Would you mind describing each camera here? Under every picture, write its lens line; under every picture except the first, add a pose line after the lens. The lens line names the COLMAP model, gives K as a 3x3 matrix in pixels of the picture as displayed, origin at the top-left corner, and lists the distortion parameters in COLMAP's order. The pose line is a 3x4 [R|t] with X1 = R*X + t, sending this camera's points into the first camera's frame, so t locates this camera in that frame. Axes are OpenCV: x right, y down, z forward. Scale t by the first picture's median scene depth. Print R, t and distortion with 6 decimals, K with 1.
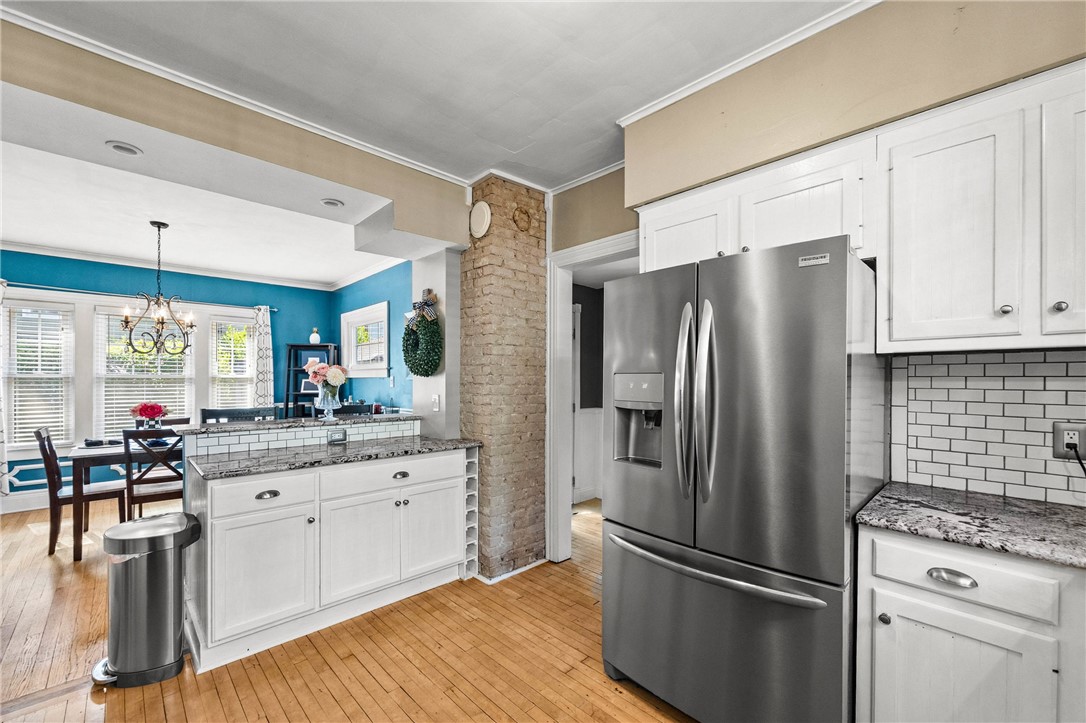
lens RADIAL K [[444.9, 0, 546.7], [0, 444.9, 379.5], [0, 0, 1]] dist [-0.000260, -0.000170]
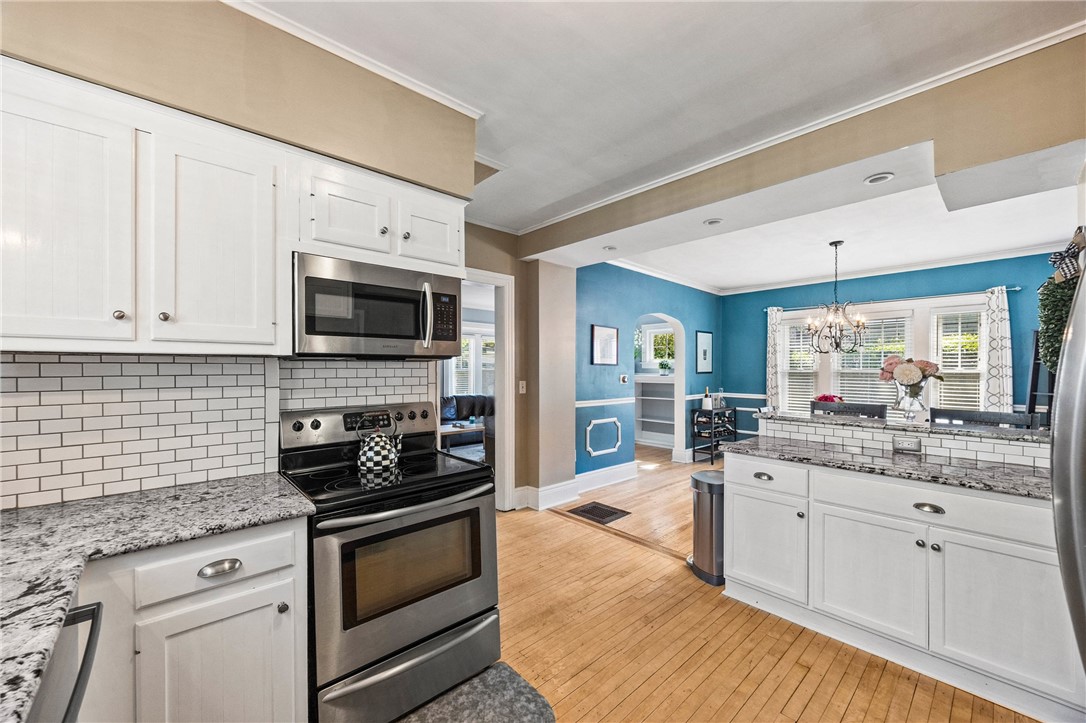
lens RADIAL K [[421.8, 0, 542.9], [0, 421.8, 368.7], [0, 0, 1]] dist [0.001180, 0.000279]
pose [[-0.033104, -0.003054, -0.999447, 0.392968], [-0.005333, 0.999982, -0.002879, -0.011664], [0.999438, 0.005235, -0.033120, 0.372352]]
